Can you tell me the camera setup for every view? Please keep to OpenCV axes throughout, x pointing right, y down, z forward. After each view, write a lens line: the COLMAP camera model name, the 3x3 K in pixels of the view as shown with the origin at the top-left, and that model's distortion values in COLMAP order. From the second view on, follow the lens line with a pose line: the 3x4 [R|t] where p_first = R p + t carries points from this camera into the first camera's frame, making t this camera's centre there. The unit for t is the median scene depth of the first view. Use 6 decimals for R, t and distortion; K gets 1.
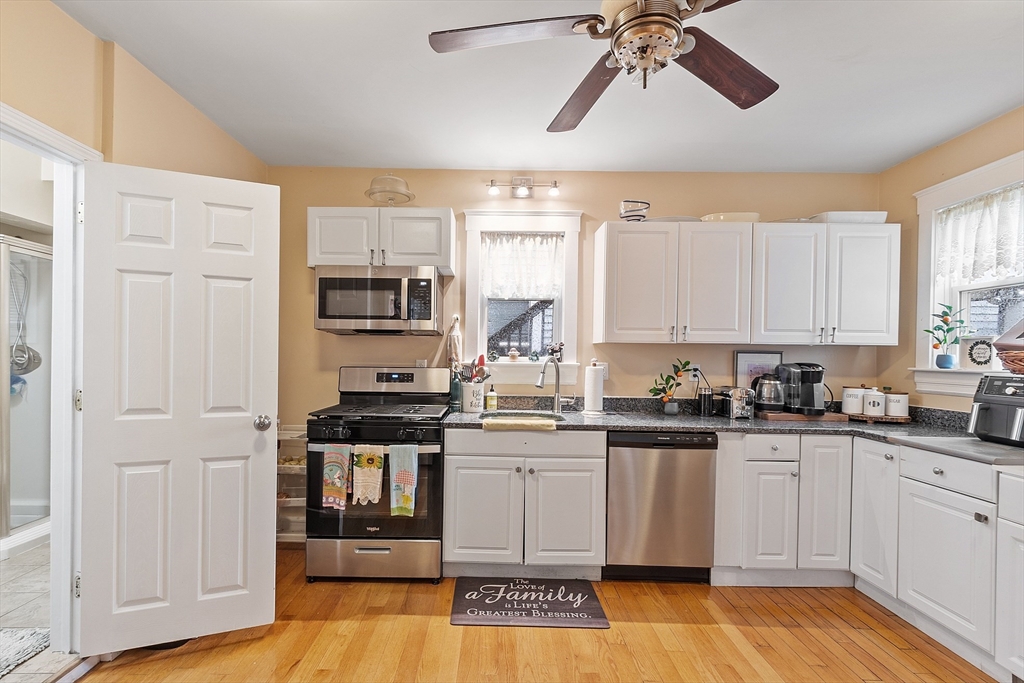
lens RADIAL K [[473.6, 0, 508.0], [0, 473.6, 357.1], [0, 0, 1]] dist [0.001406, 0.000435]
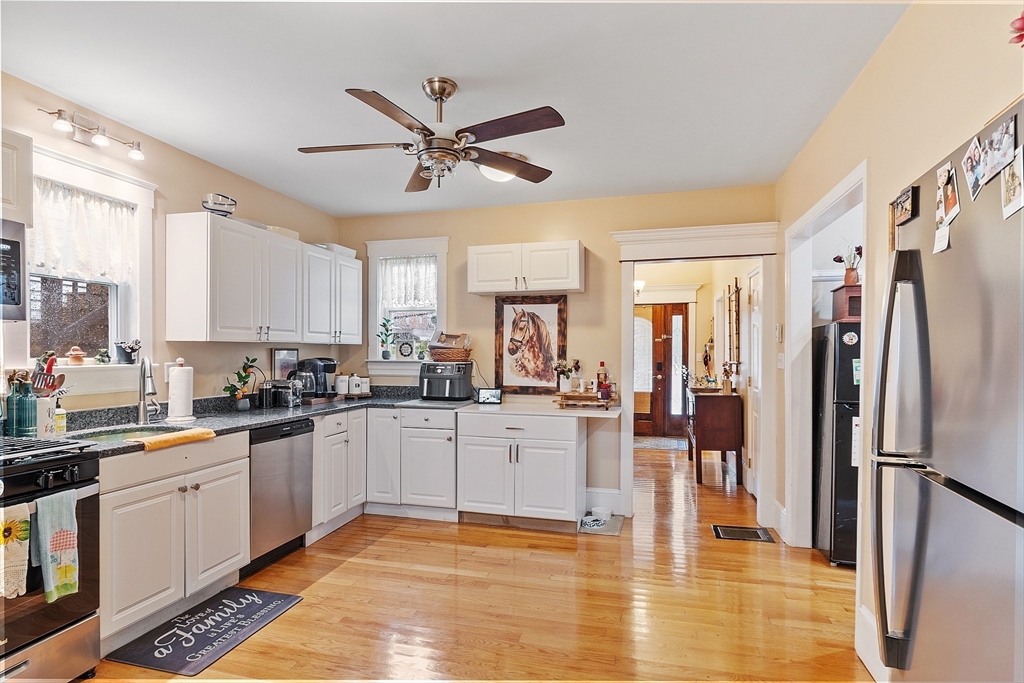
lens RADIAL K [[510.6, 0, 512.4], [0, 510.6, 354.3], [0, 0, 1]] dist [-0.000393, -0.000459]
pose [[0.262713, -0.015302, 0.964753, -0.601903], [0.001967, 0.999881, 0.015324, -0.018161], [-0.964872, -0.002128, 0.262712, 0.149525]]
